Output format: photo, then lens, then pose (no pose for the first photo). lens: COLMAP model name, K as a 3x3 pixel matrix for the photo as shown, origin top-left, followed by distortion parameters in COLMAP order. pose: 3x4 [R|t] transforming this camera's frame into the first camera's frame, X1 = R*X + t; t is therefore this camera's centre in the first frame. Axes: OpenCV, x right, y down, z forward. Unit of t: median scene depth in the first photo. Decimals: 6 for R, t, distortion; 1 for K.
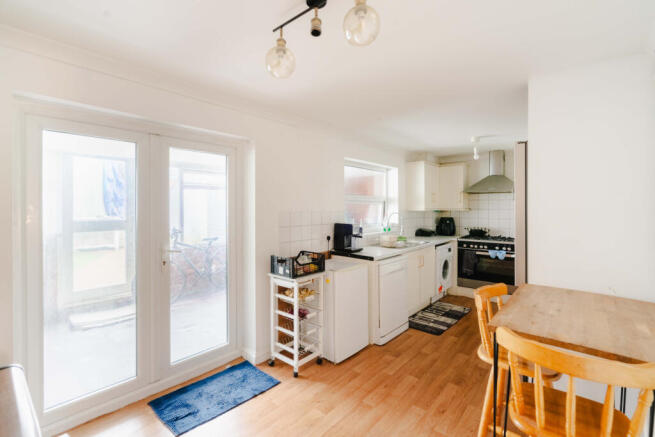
lens RADIAL K [[296.2, 0, 326.0], [0, 296.2, 213.8], [0, 0, 1]] dist [0.005711, 0.000110]
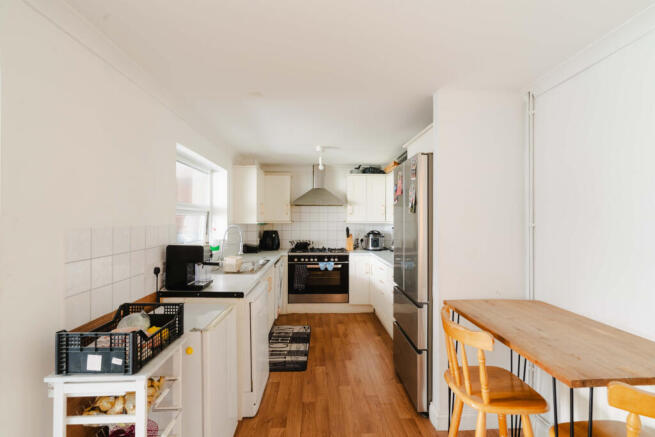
lens RADIAL K [[296.2, 0, 329.0], [0, 296.2, 222.3], [0, 0, 1]] dist [0.005711, 0.000110]
pose [[0.726126, -0.003830, 0.687551, -0.116198], [0.011685, 0.999909, -0.006771, -0.006427], [-0.687462, 0.012951, 0.726105, 0.249264]]
